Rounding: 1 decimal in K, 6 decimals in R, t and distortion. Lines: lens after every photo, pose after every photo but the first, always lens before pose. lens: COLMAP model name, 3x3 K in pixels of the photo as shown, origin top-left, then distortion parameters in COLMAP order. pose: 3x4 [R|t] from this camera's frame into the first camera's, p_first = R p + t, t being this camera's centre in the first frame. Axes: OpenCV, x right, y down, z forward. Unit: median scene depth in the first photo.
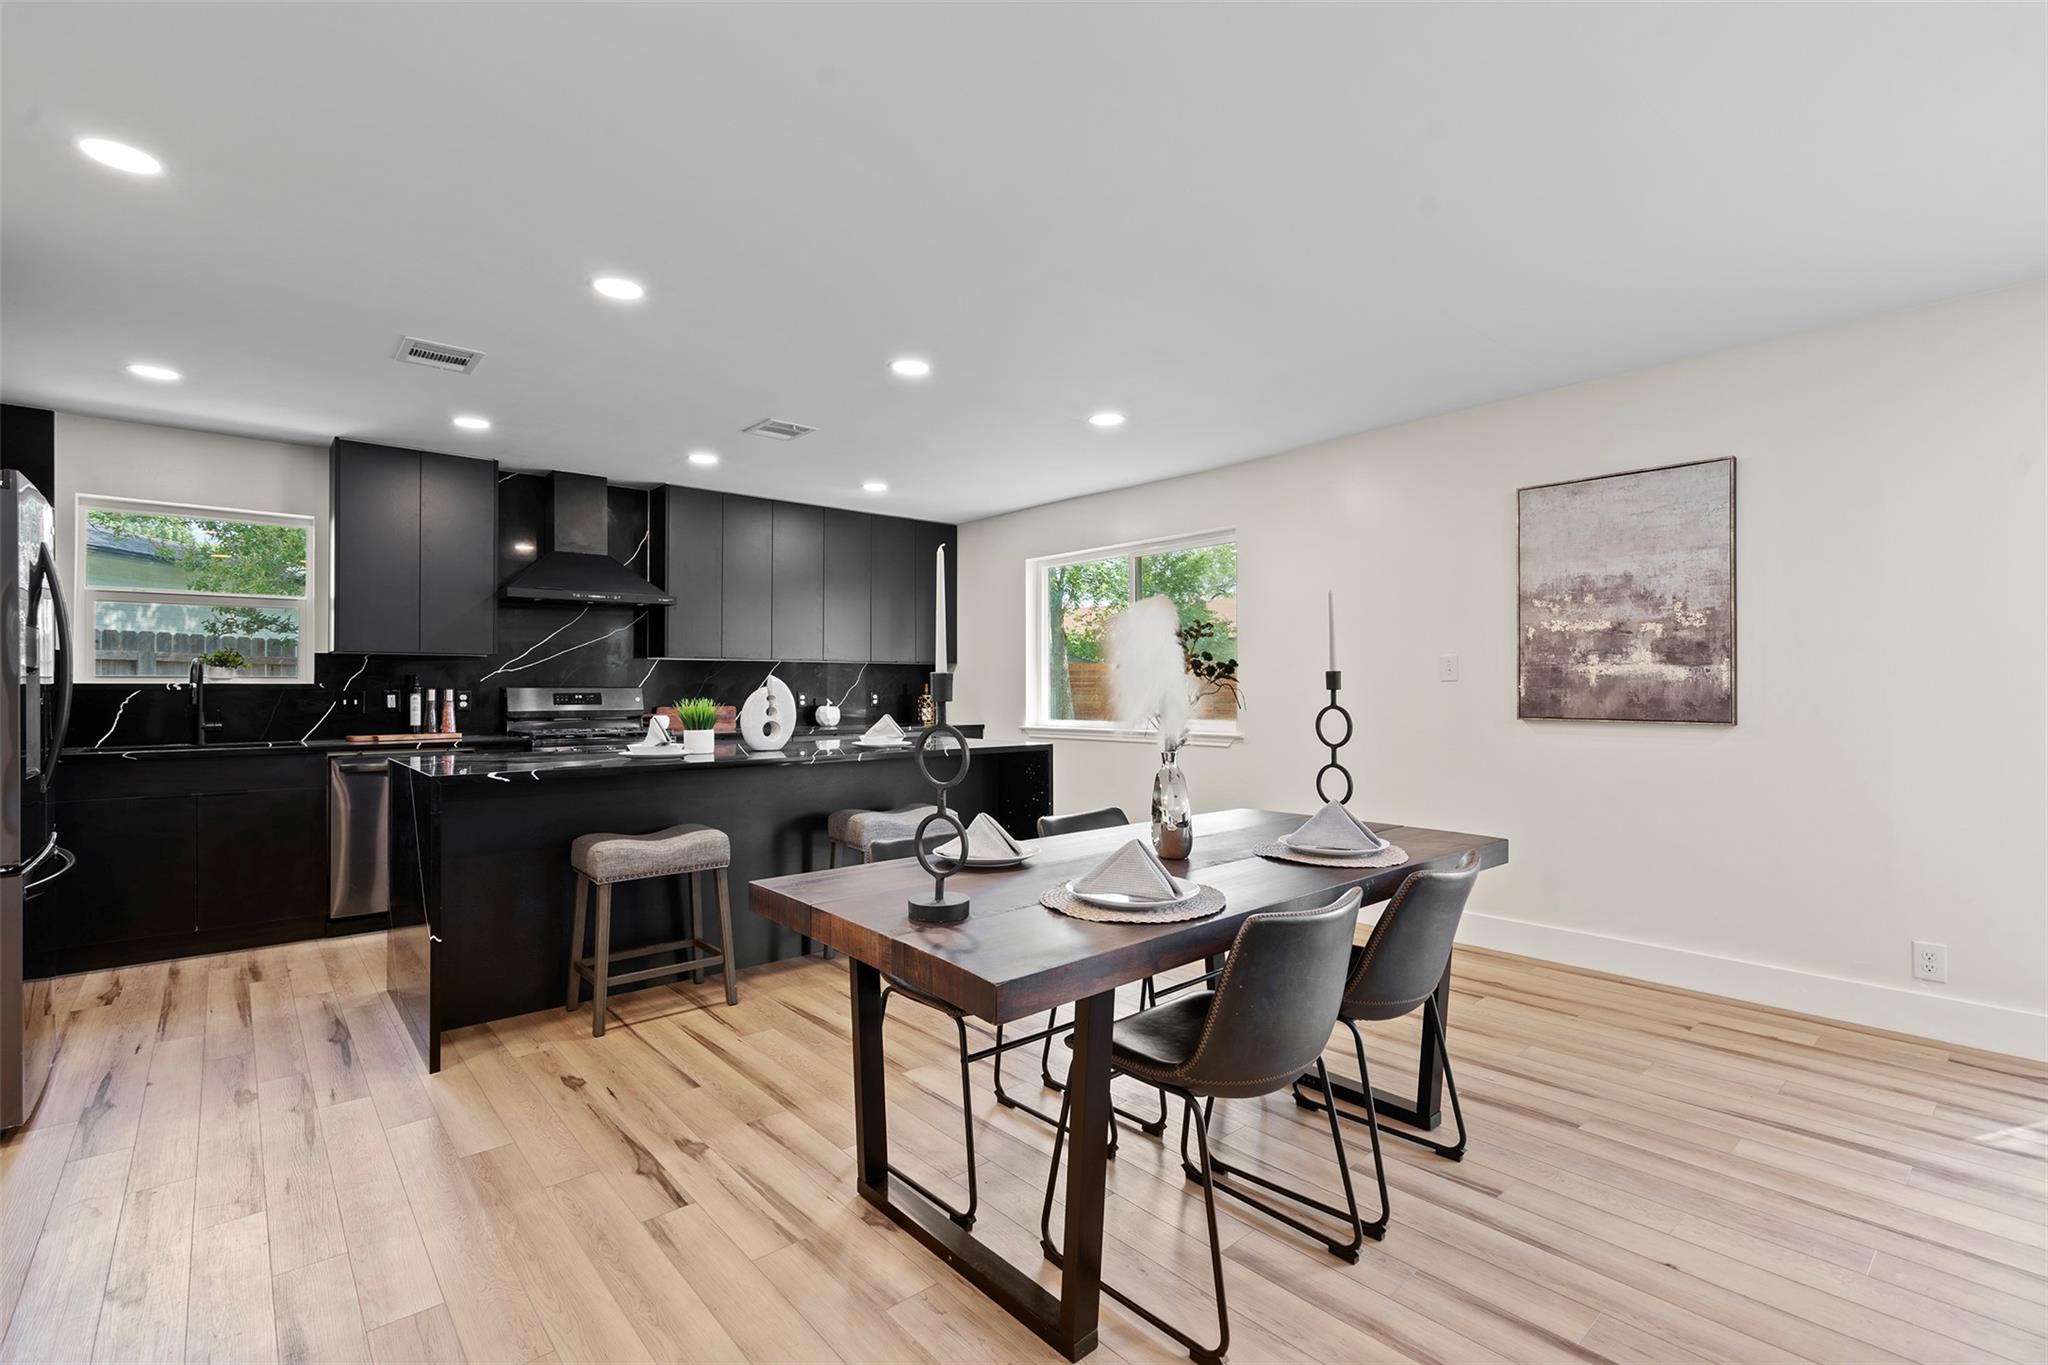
lens RADIAL K [[930.0, 0, 1025.8], [0, 930.0, 682.4], [0, 0, 1]] dist [-0.005221, 0.002542]
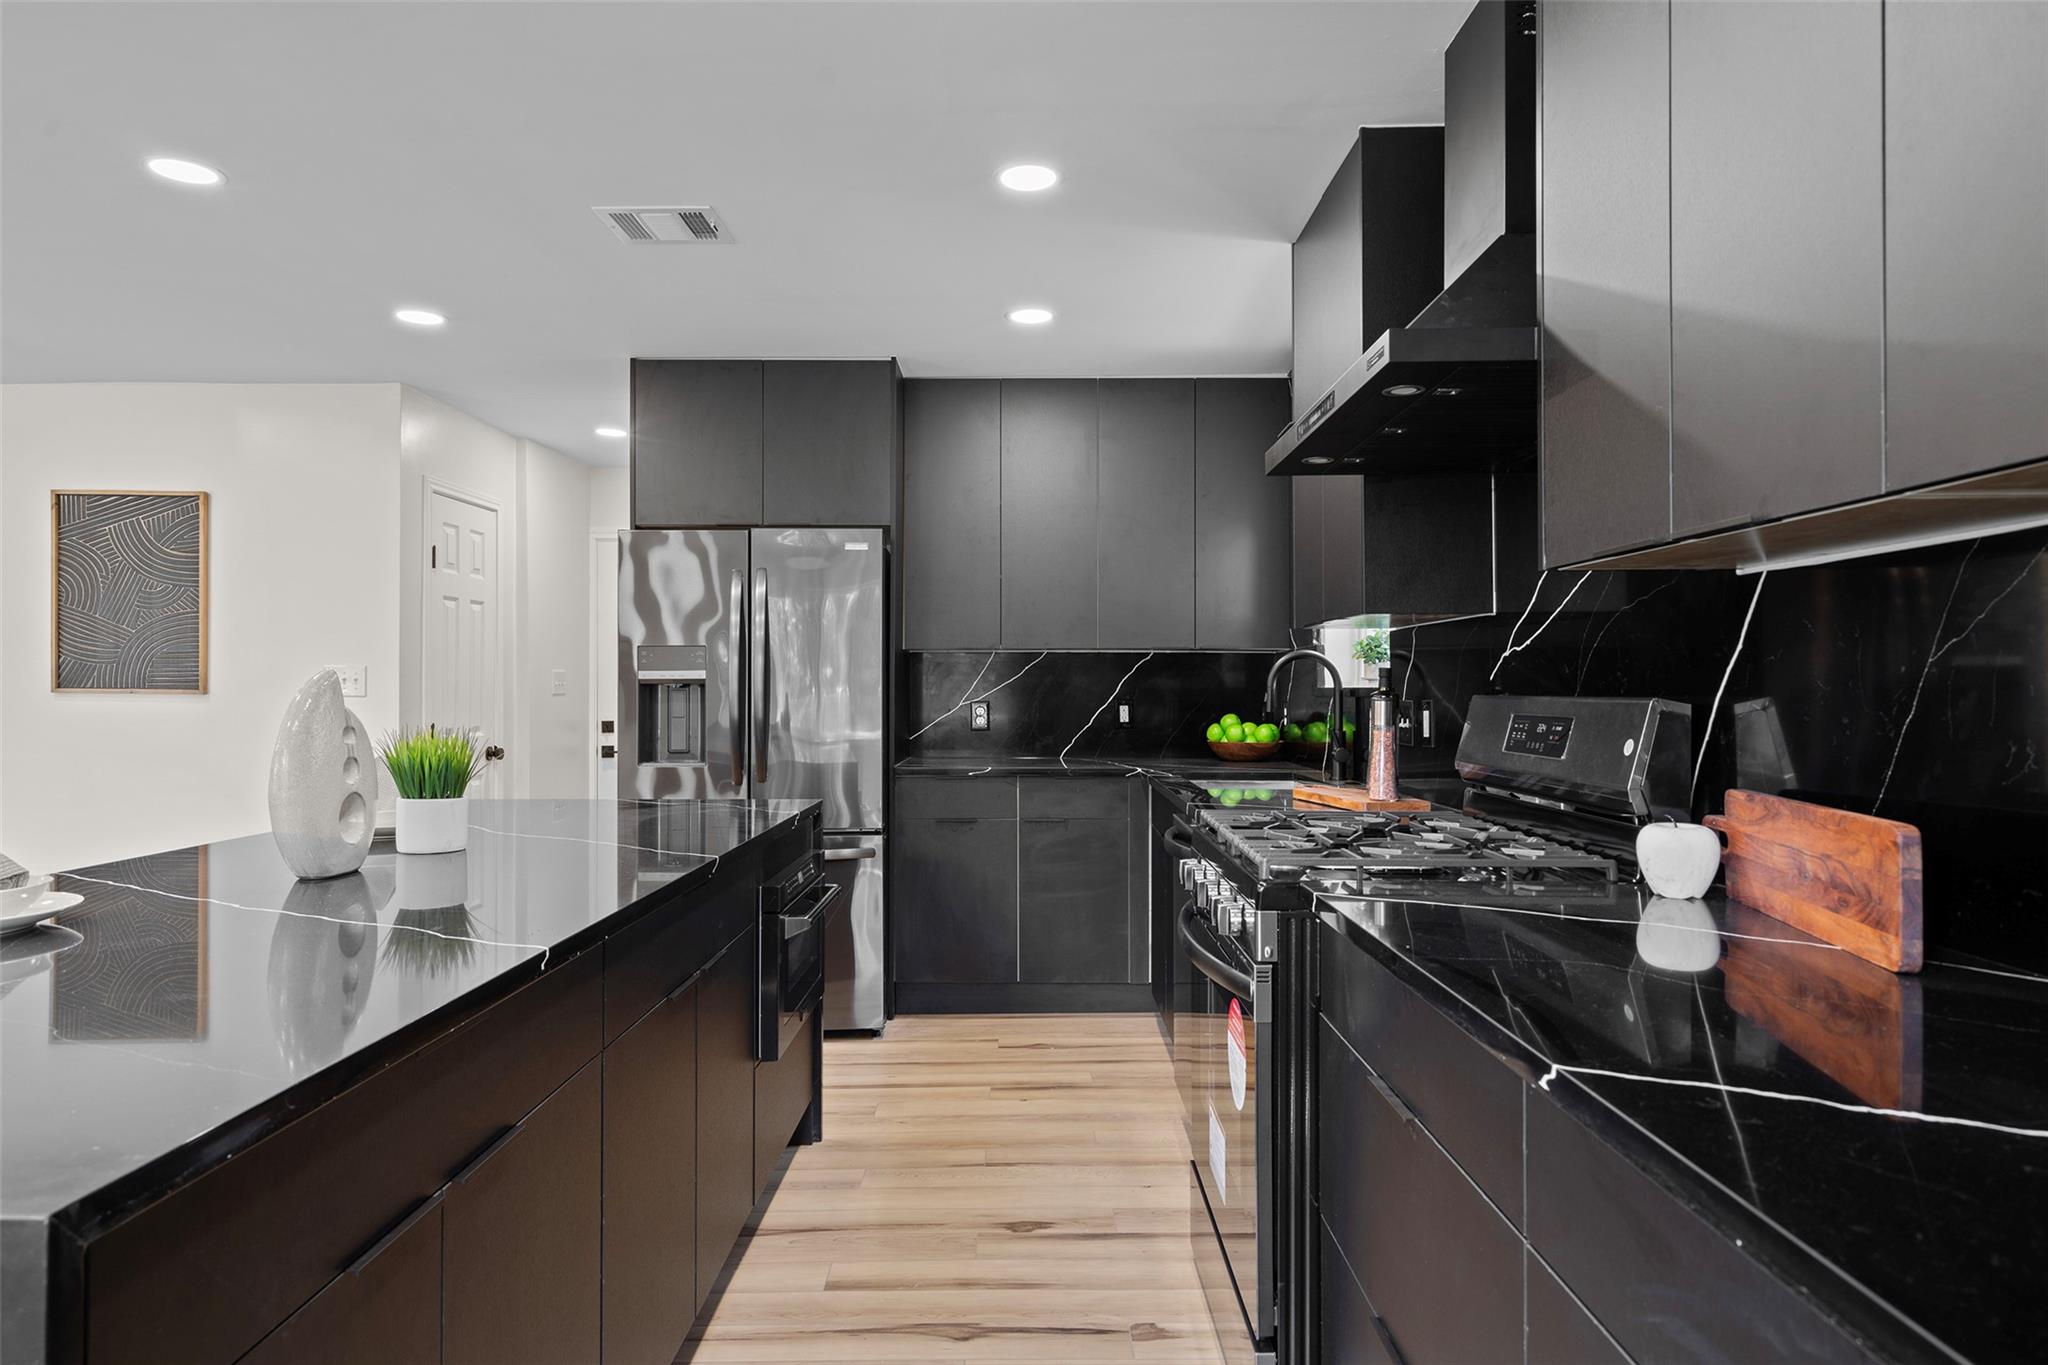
lens RADIAL K [[1233.4, 0, 1014.5], [0, 1233.4, 679.5], [0, 0, 1]] dist [-0.000210, 0.004585]
pose [[-0.654591, -0.002117, -0.755980, -0.071114], [0.007394, 0.999930, -0.009203, 0.000944], [0.755947, -0.011614, -0.654530, 1.349482]]
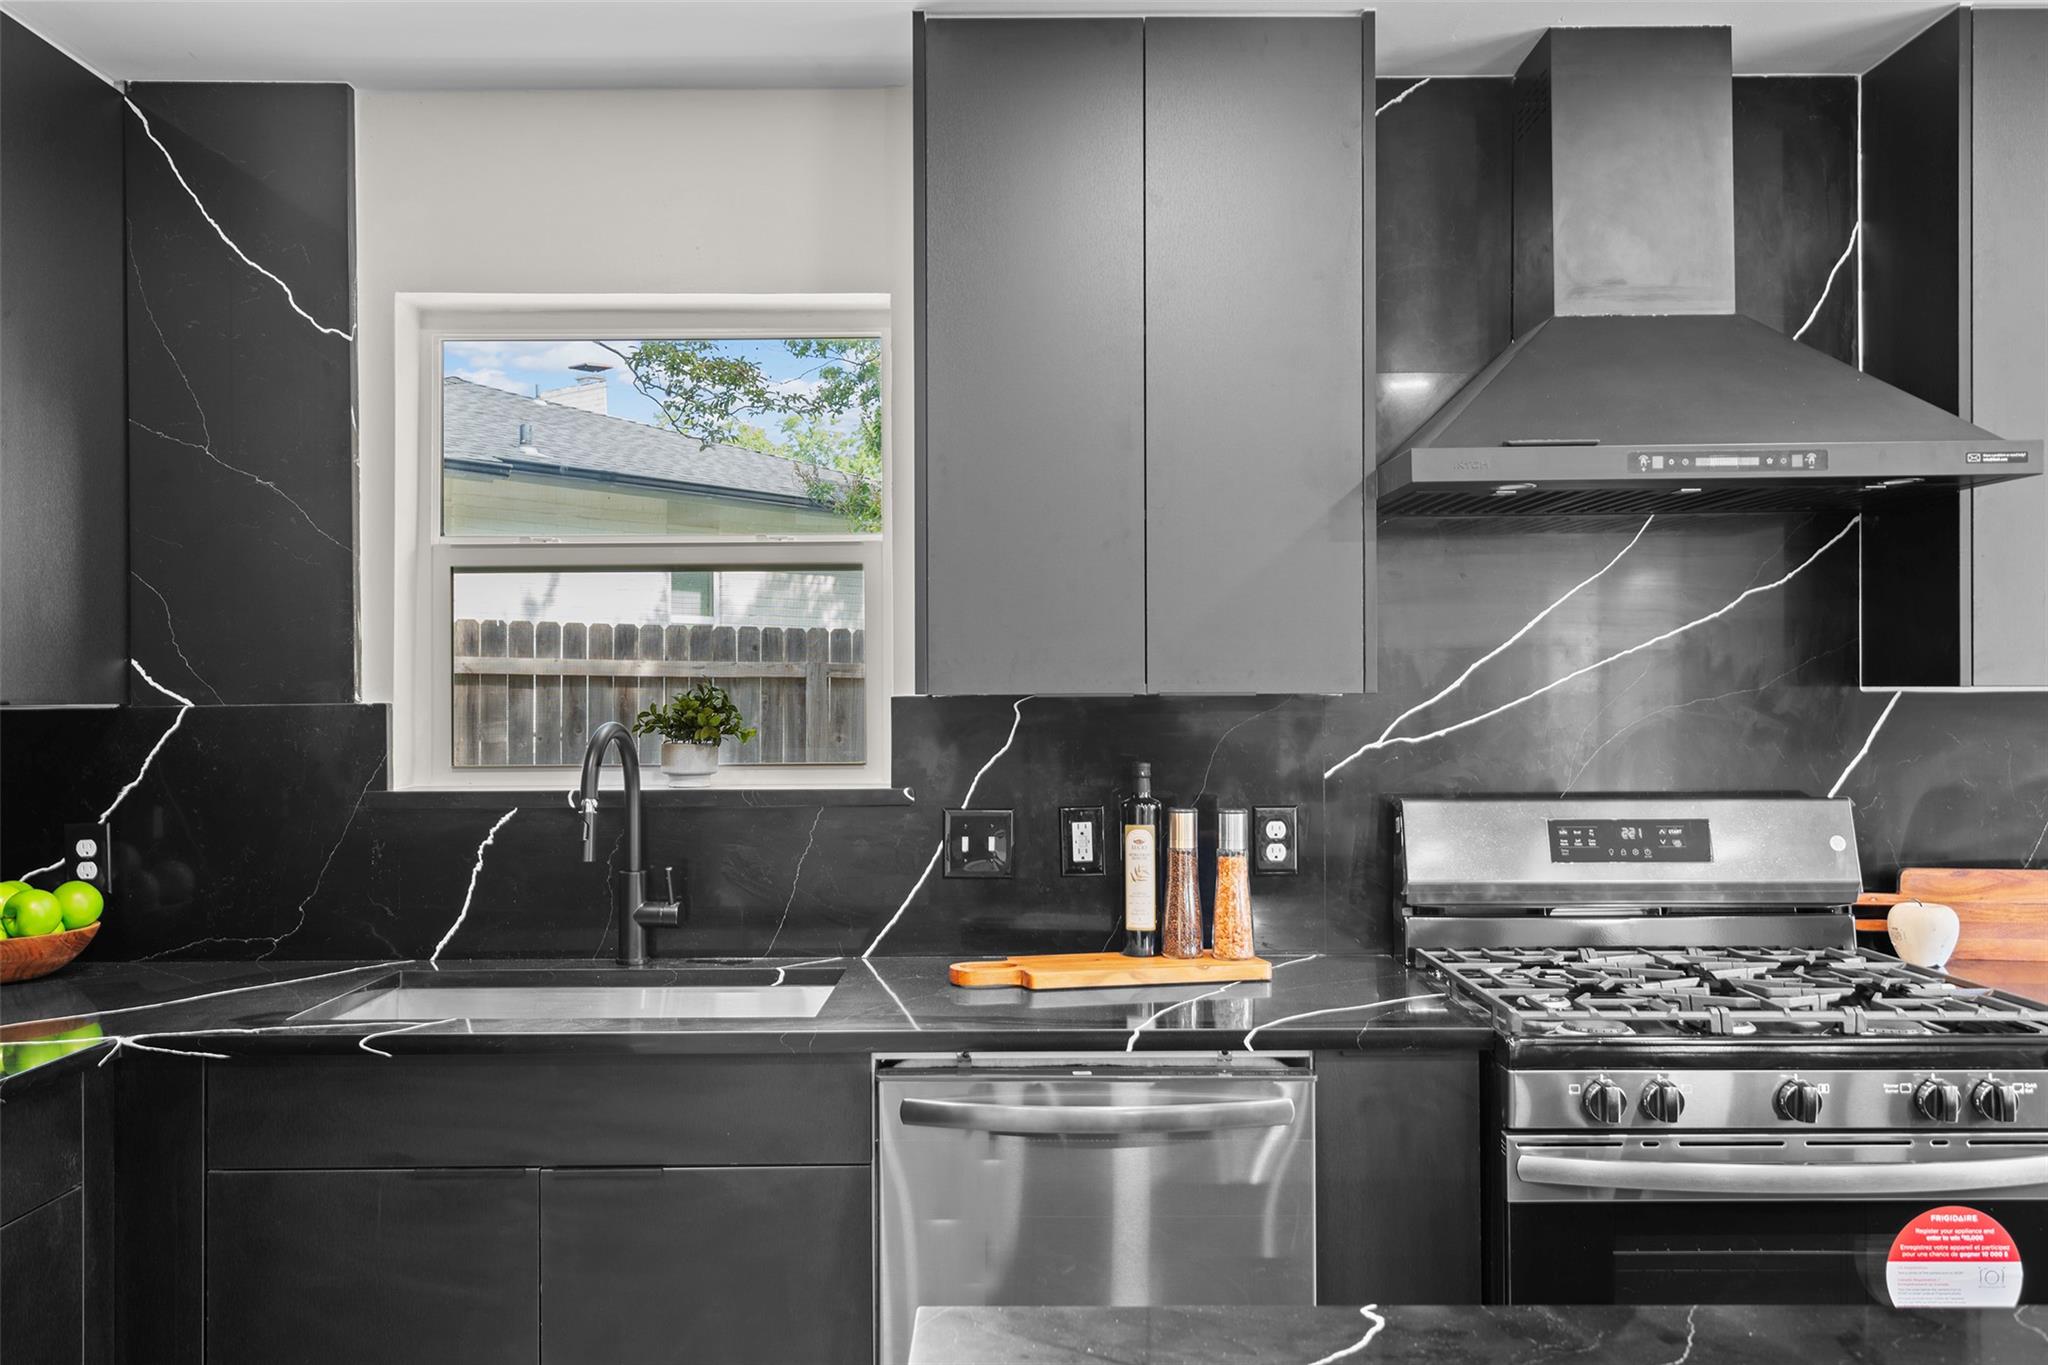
lens RADIAL K [[1589.8, 0, 1029.1], [0, 1589.8, 689.0], [0, 0, 1]] dist [0.007968, 0.002353]
pose [[0.758294, -0.004075, -0.651900, -0.363544], [0.008575, 0.999956, 0.003723, -0.037387], [0.651856, -0.008413, 0.758296, 0.614049]]
